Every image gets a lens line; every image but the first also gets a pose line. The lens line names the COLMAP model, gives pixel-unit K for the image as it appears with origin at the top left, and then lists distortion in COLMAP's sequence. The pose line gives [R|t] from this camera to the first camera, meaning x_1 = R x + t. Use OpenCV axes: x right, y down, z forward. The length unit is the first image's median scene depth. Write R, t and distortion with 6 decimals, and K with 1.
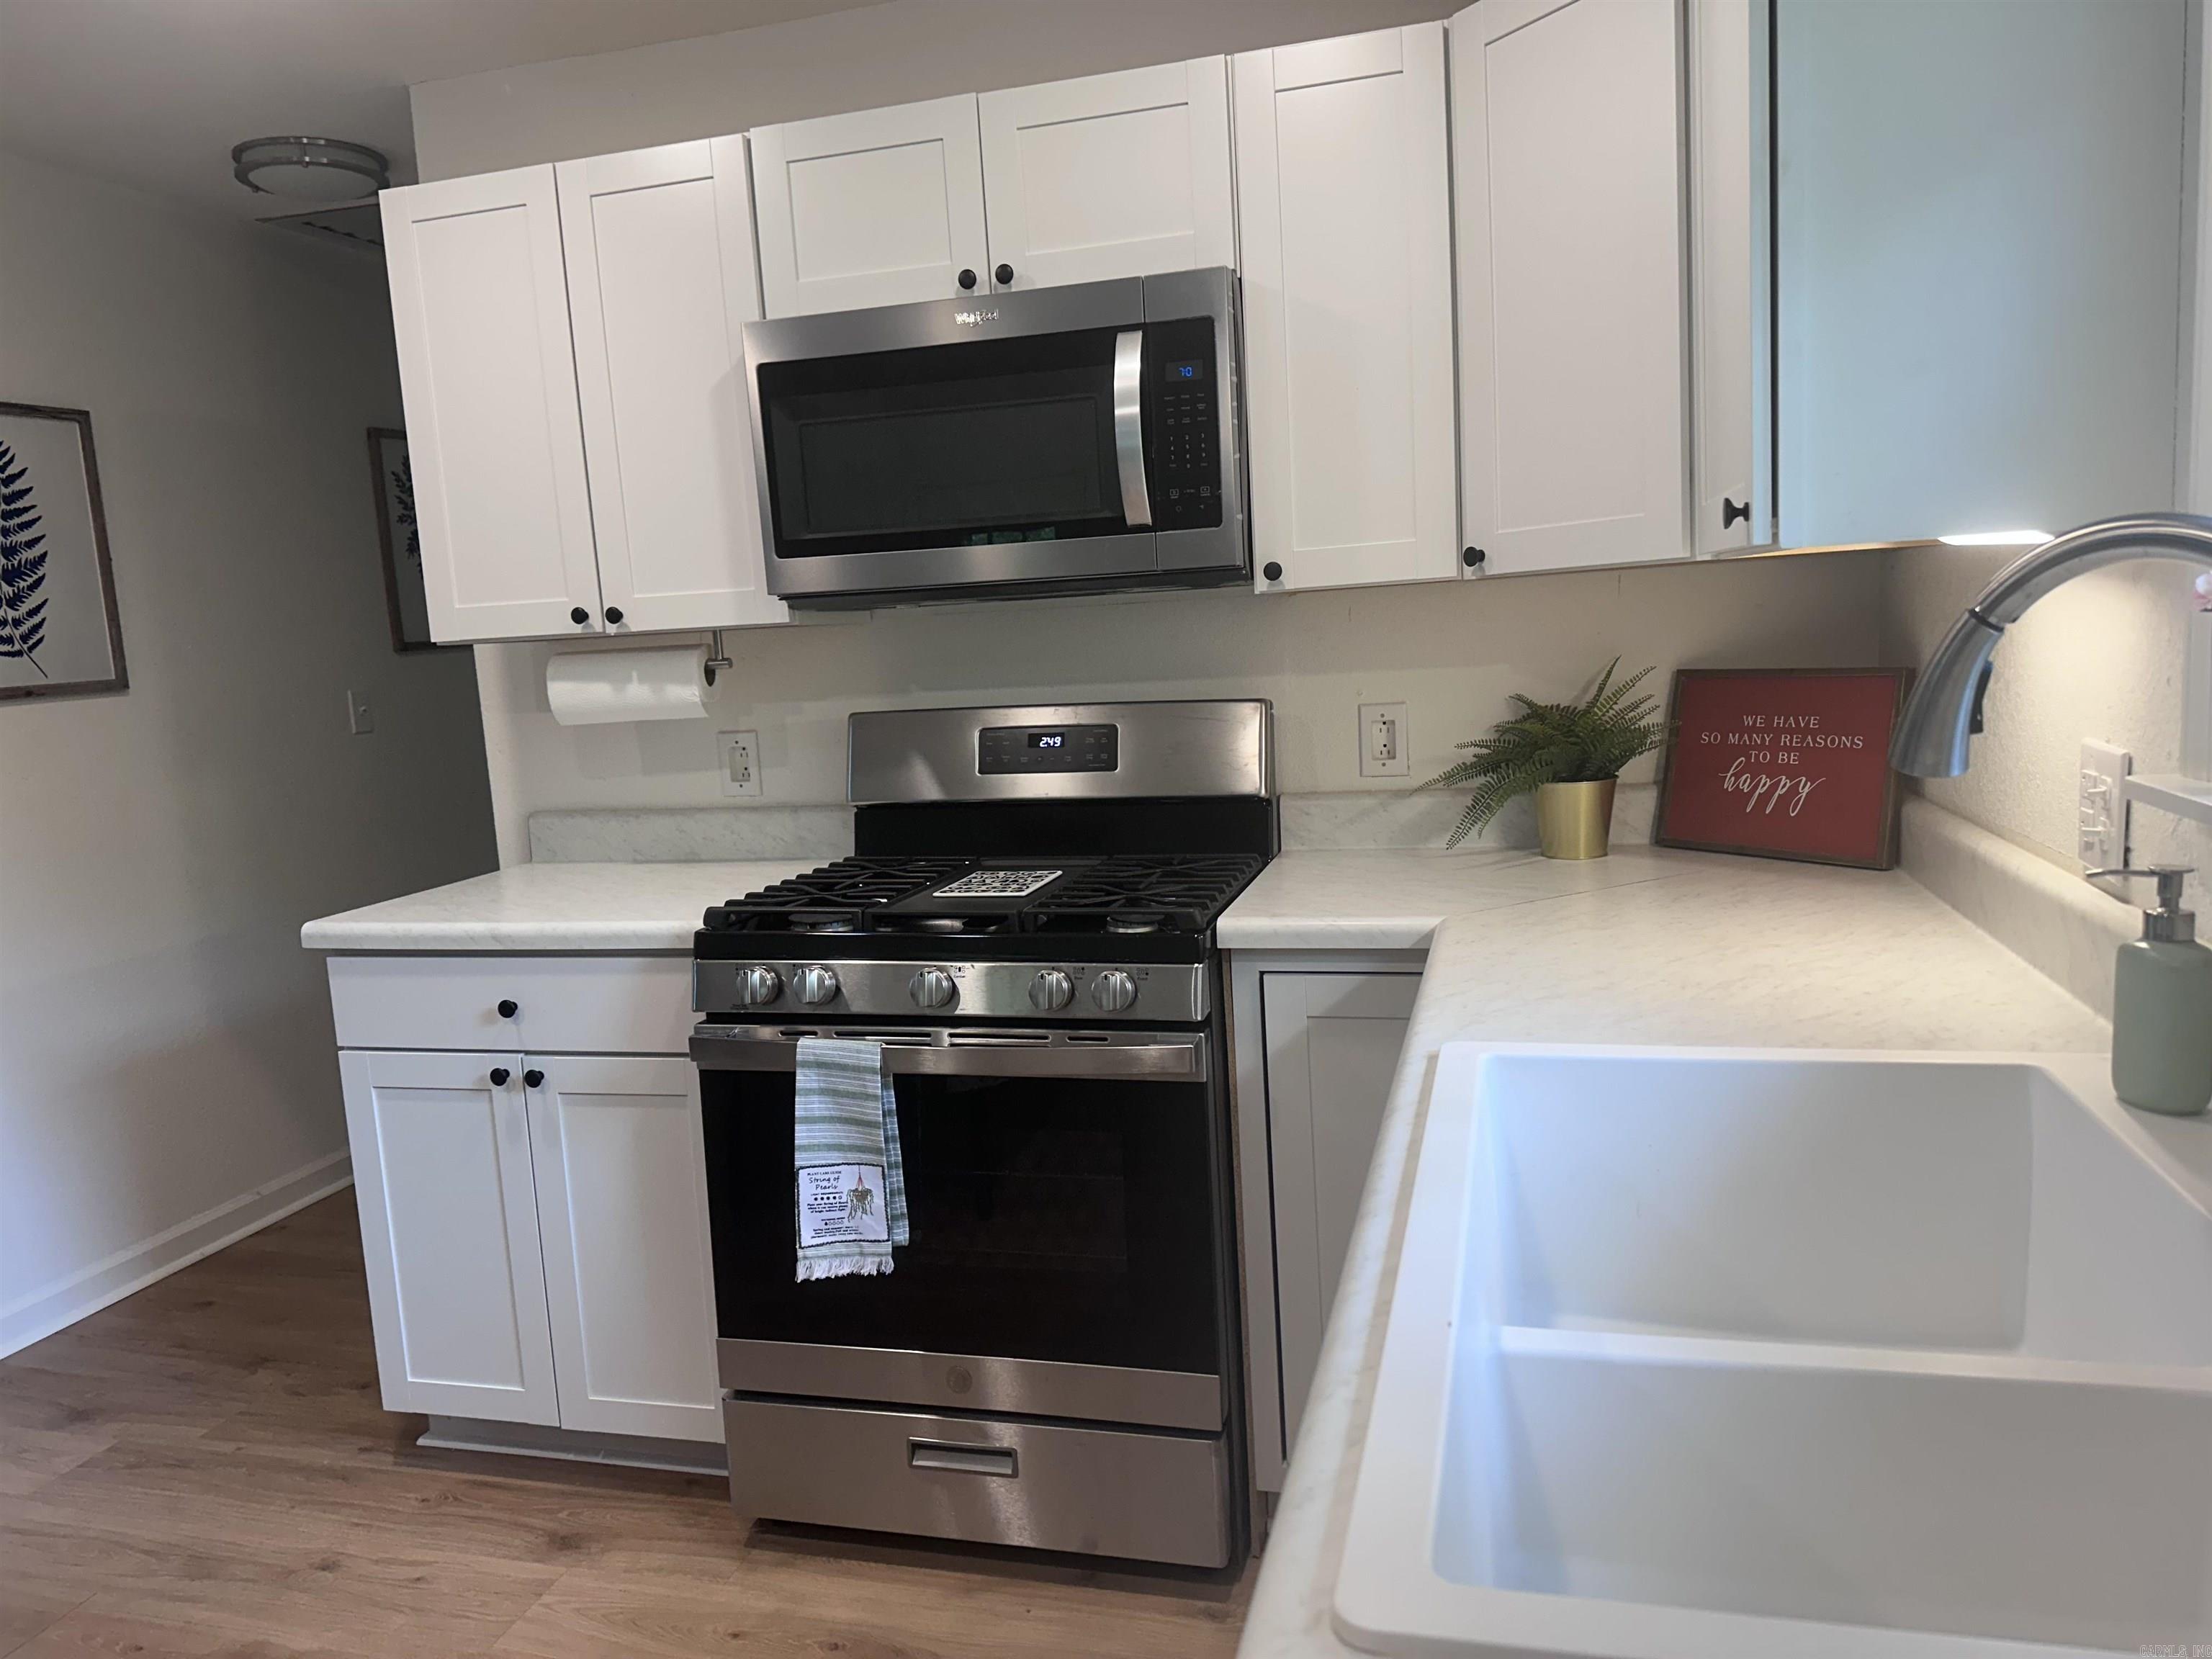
lens RADIAL K [[1556.5, 0, 1106.0], [0, 1556.5, 829.5], [0, 0, 1]] dist [0.072330, -0.090903]
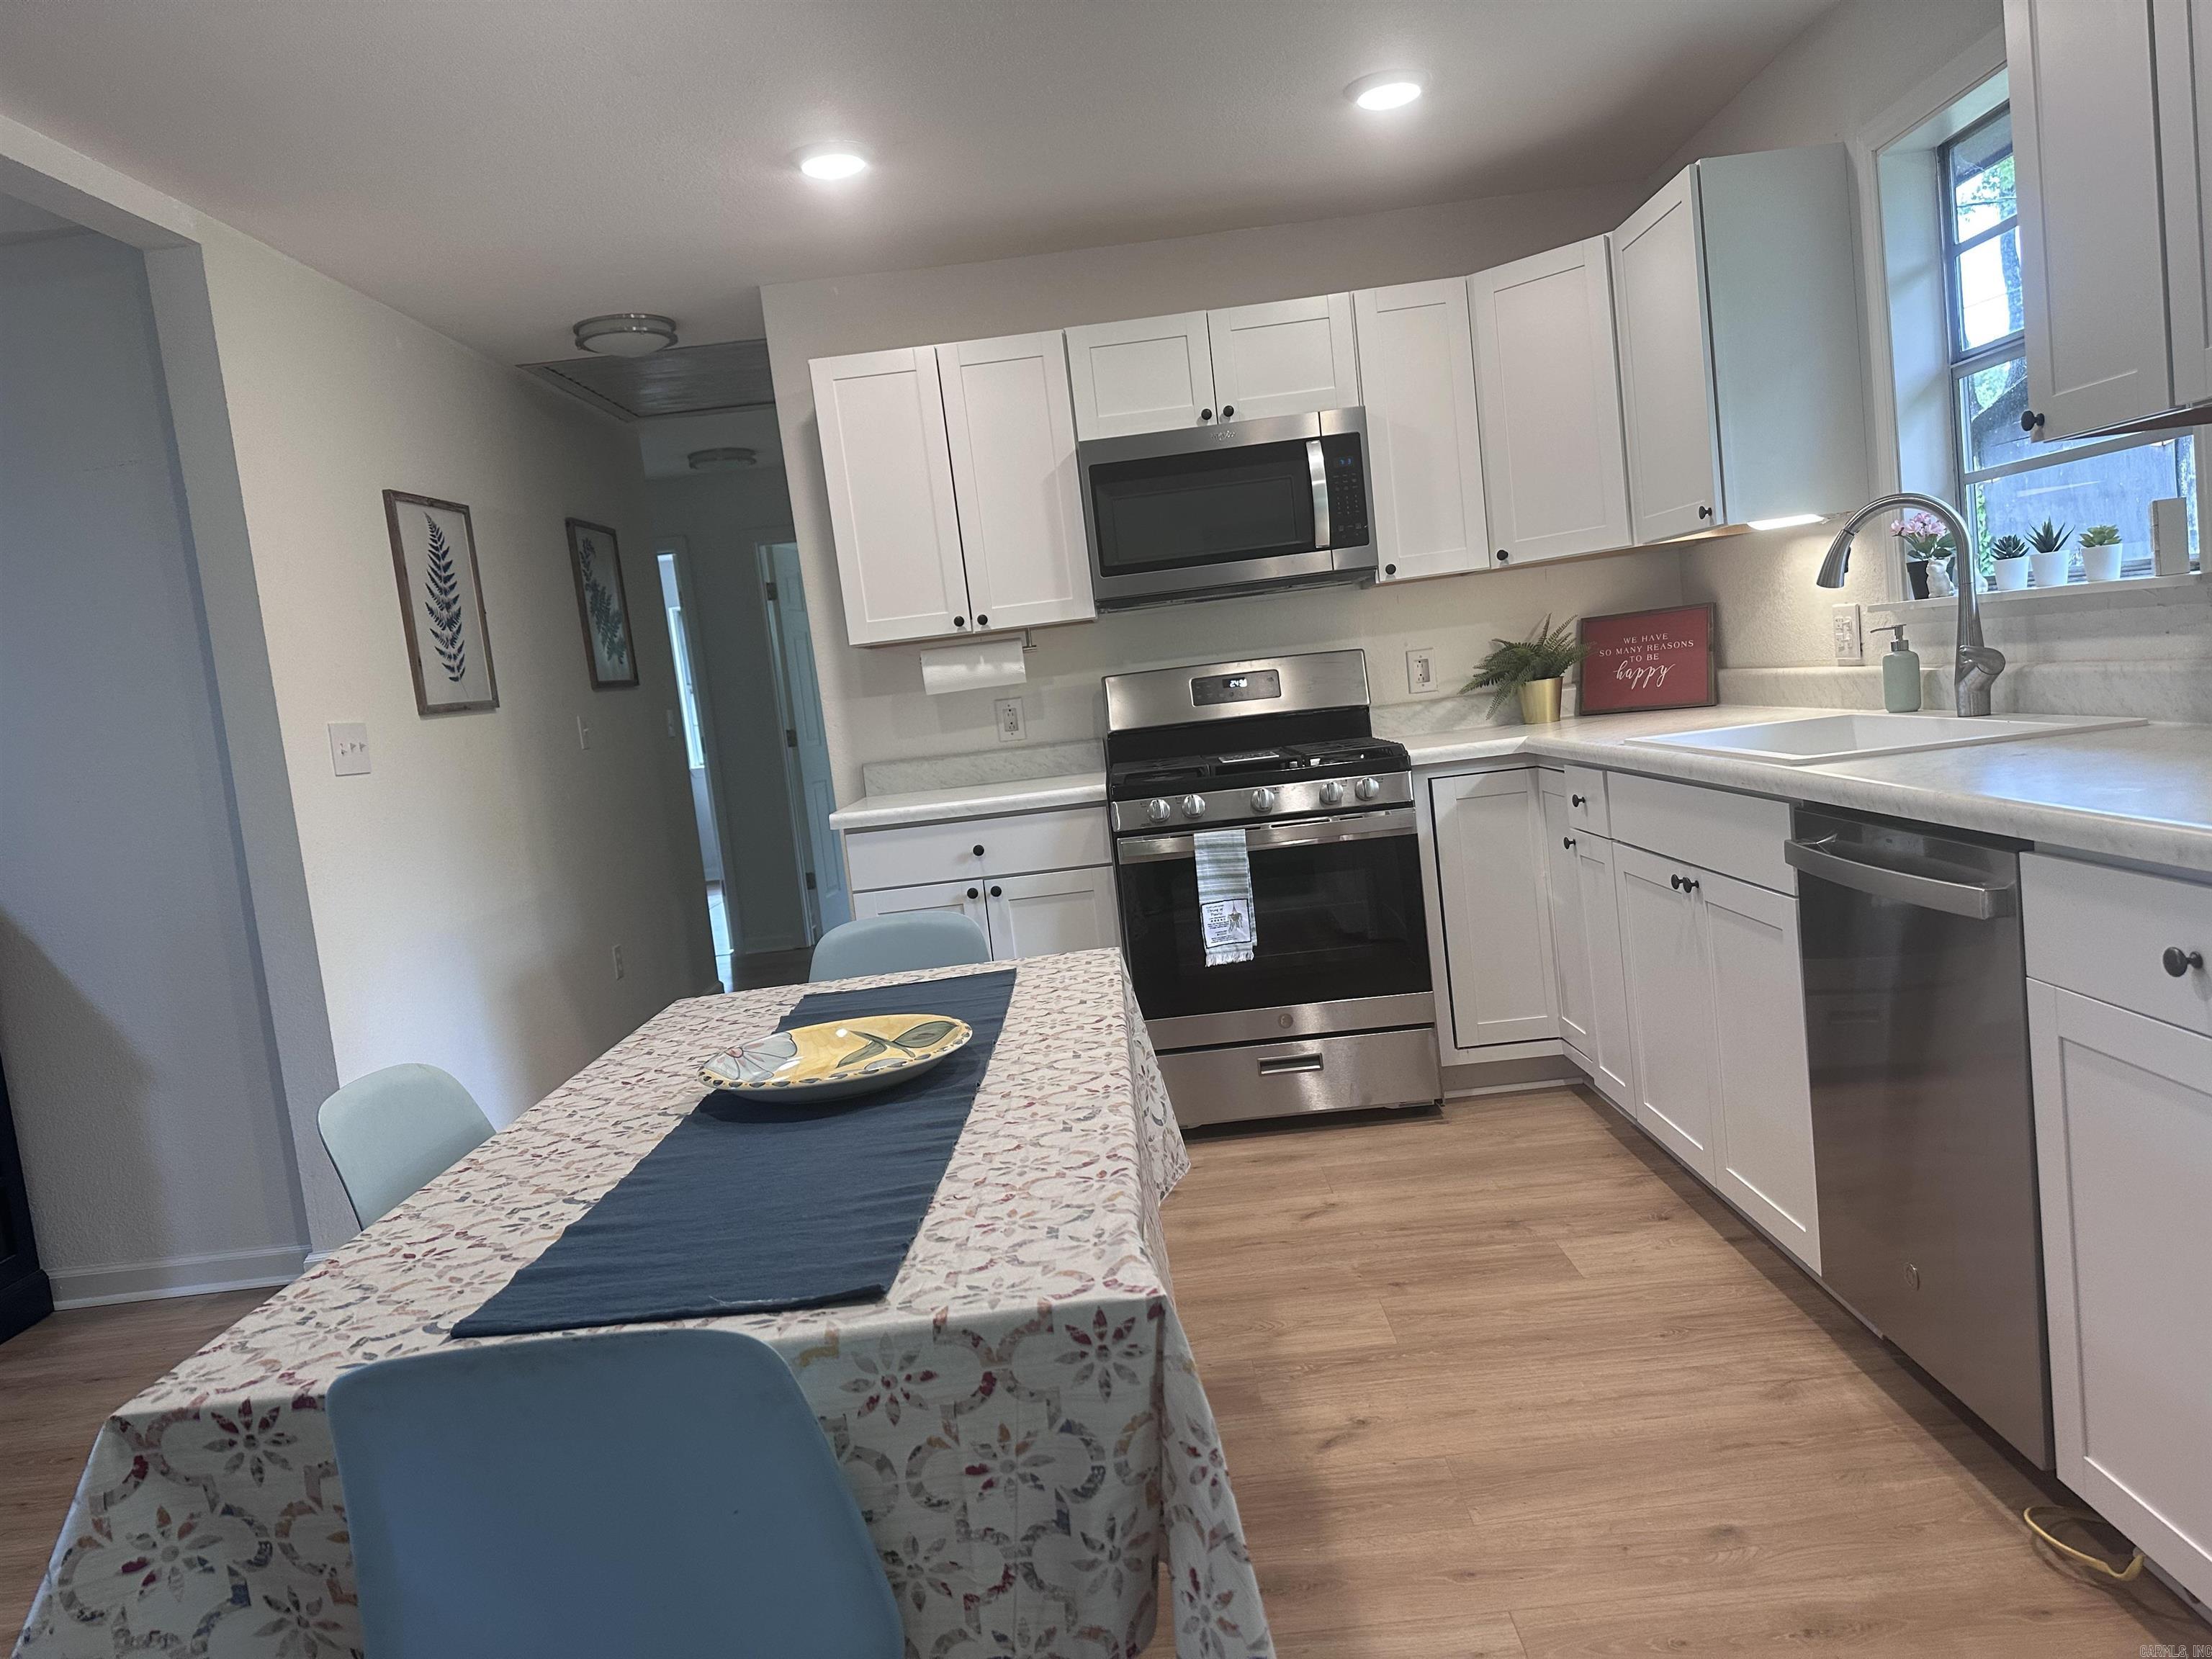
lens RADIAL K [[1545.5, 0, 1106.0], [0, 1545.5, 829.5], [0, 0, 1]] dist [0.139131, -0.197177]
pose [[0.966614, -0.078099, 0.244045, -0.650508], [0.091623, 0.994797, -0.044548, 0.177549], [-0.239296, 0.065421, 0.968740, -0.625954]]
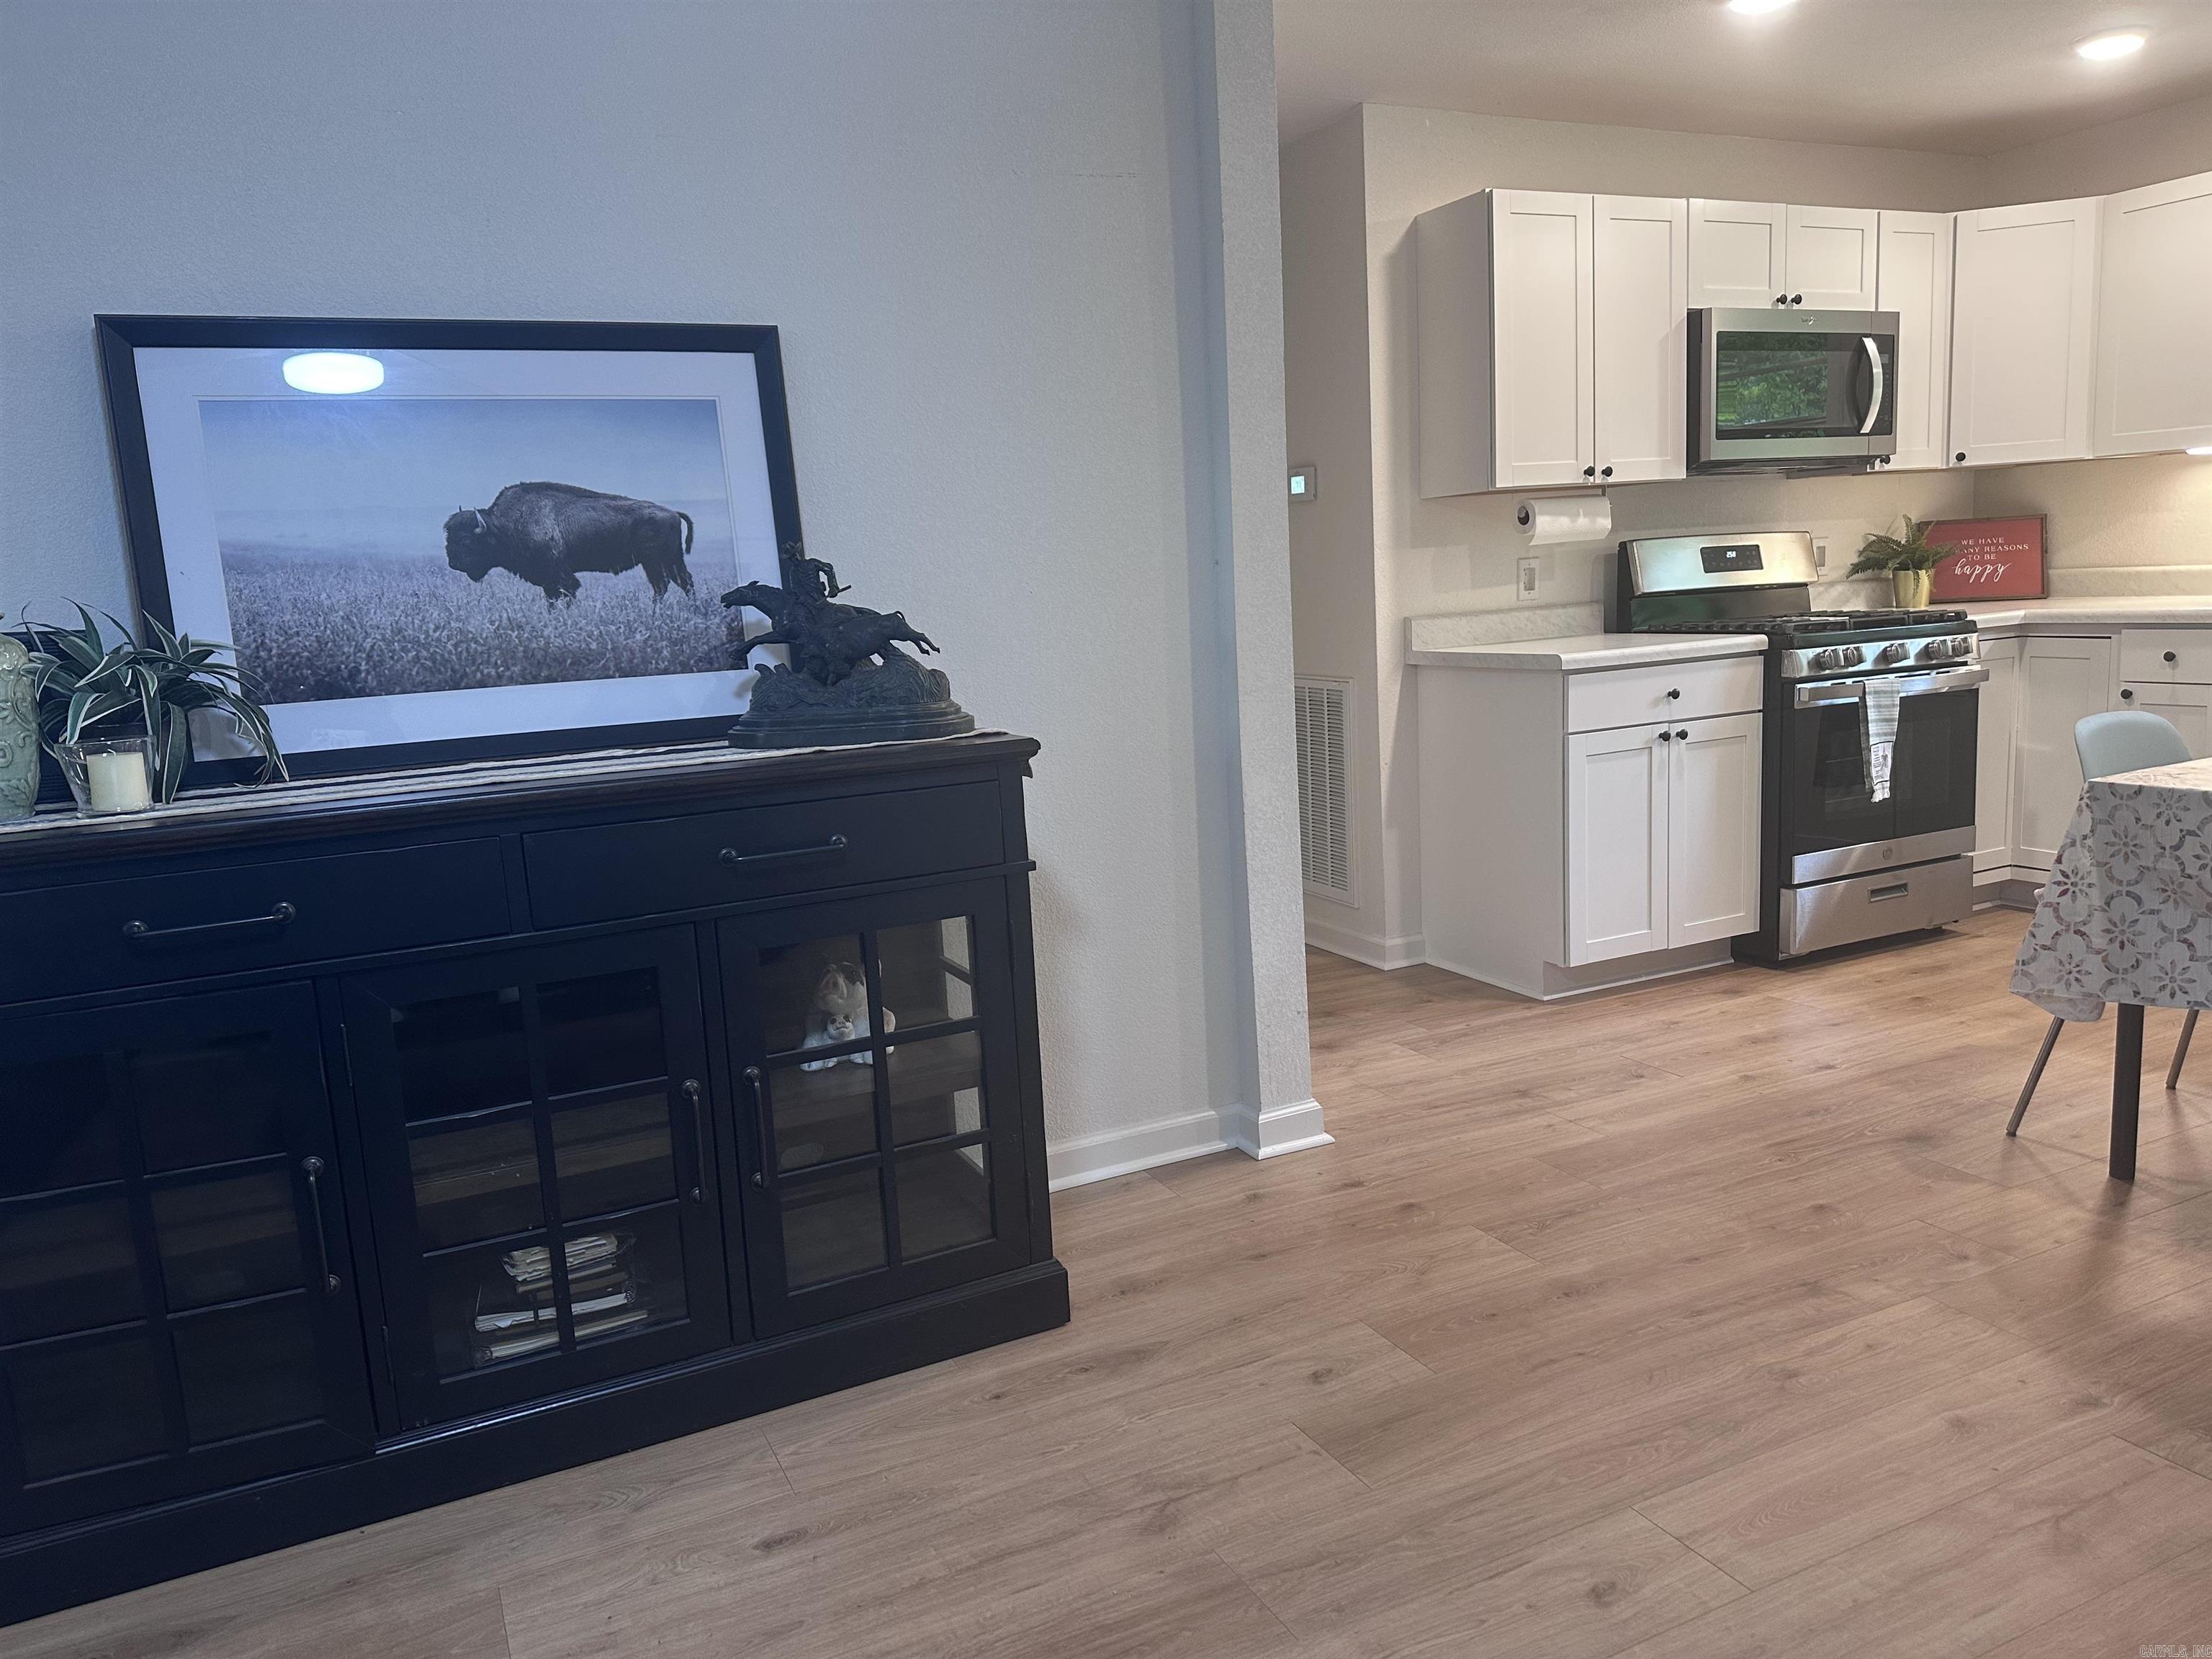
lens RADIAL K [[1556.5, 0, 1106.0], [0, 1556.5, 829.5], [0, 0, 1]] dist [0.072330, -0.090903]
pose [[0.758476, -0.092461, 0.645108, -1.973636], [0.098794, 0.994757, 0.026420, 0.154732], [-0.644169, 0.043694, 0.763634, 0.098472]]
